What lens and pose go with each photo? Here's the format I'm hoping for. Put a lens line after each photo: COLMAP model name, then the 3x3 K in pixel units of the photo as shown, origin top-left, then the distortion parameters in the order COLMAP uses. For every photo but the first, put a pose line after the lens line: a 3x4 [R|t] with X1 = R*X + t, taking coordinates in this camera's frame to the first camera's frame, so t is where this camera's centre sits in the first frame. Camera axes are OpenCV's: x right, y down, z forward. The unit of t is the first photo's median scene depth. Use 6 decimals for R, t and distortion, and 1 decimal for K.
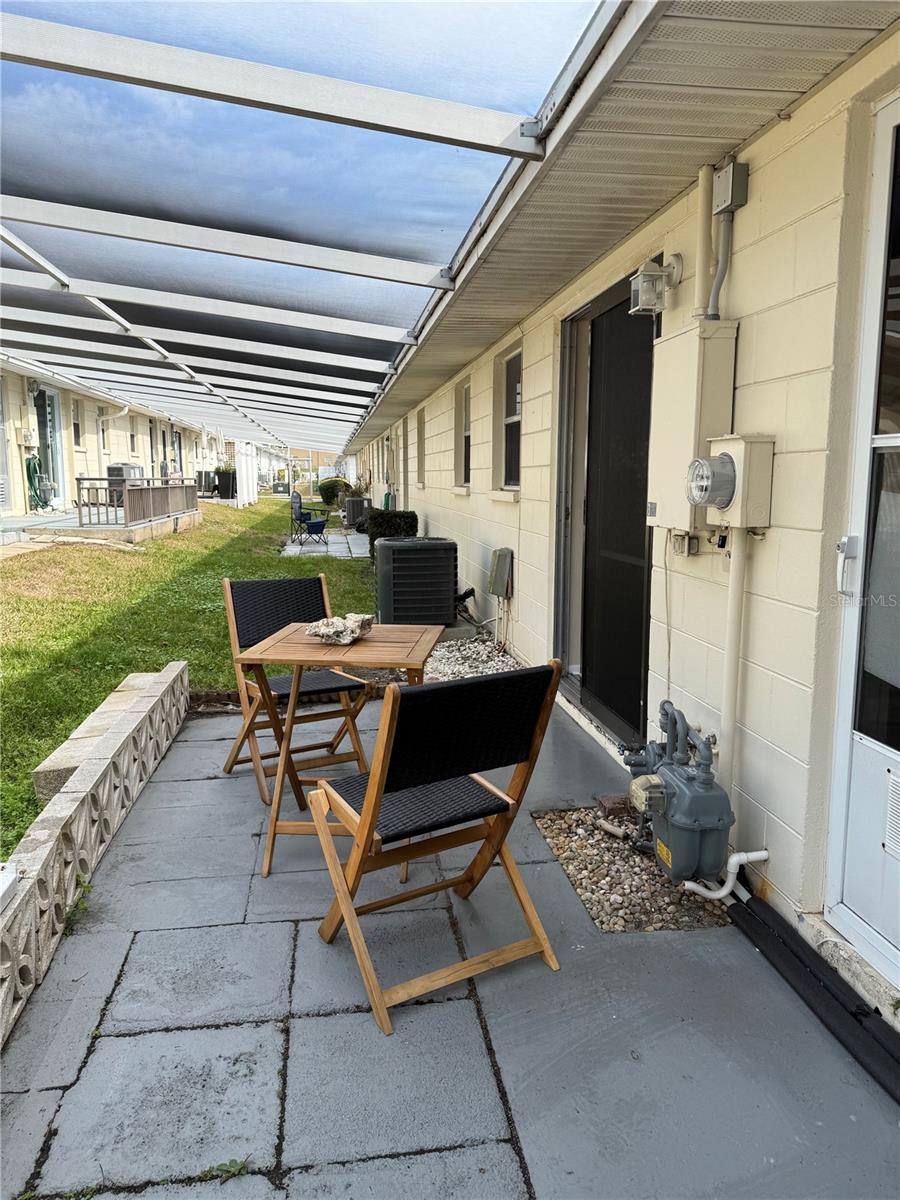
lens RADIAL K [[825.0, 0, 448.4], [0, 825.0, 554.1], [0, 0, 1]] dist [0.005202, -0.010132]
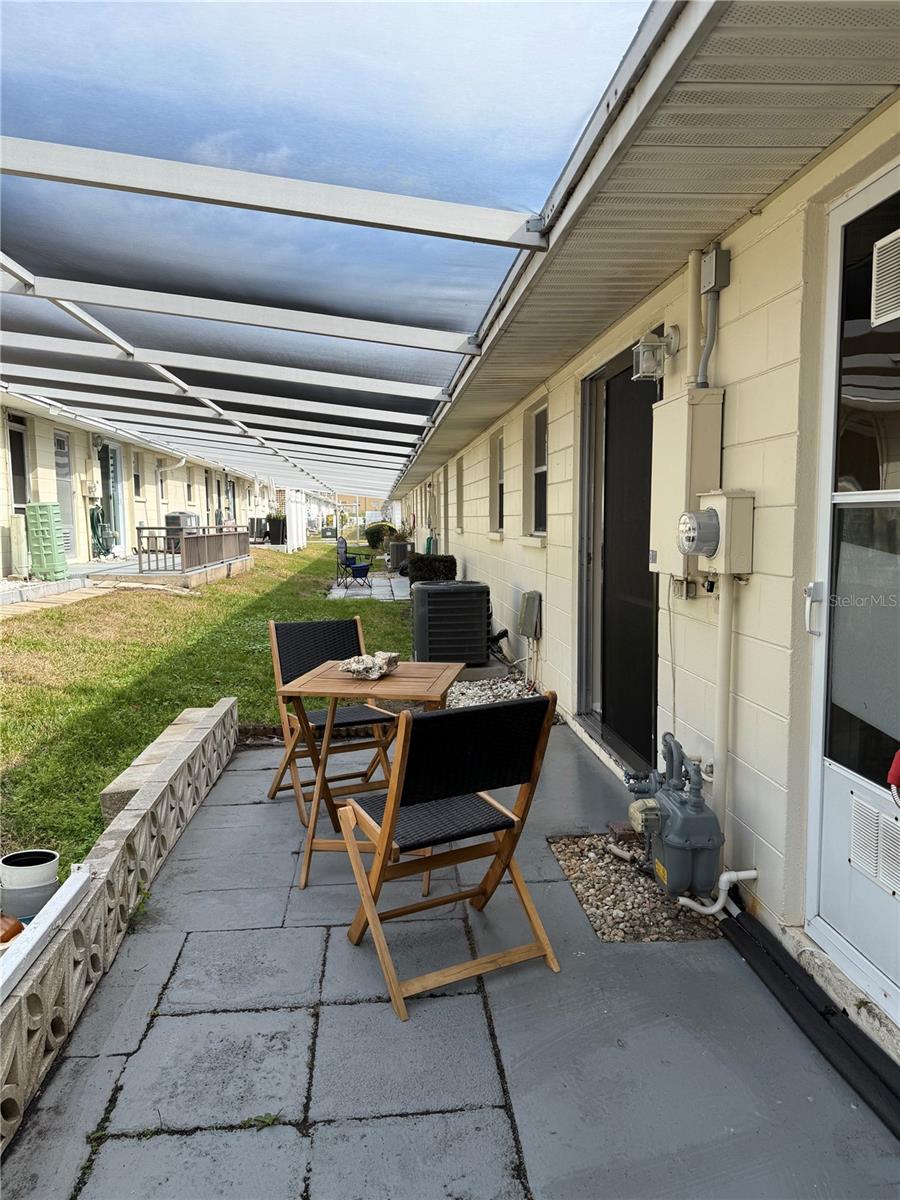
lens RADIAL K [[825.0, 0, 448.4], [0, 825.0, 554.1], [0, 0, 1]] dist [0.005202, -0.010132]
pose [[0.998267, -0.007383, -0.058378, 0.042681], [0.004408, 0.998693, -0.050929, -0.003589], [0.058678, 0.050583, 0.996995, -0.121035]]
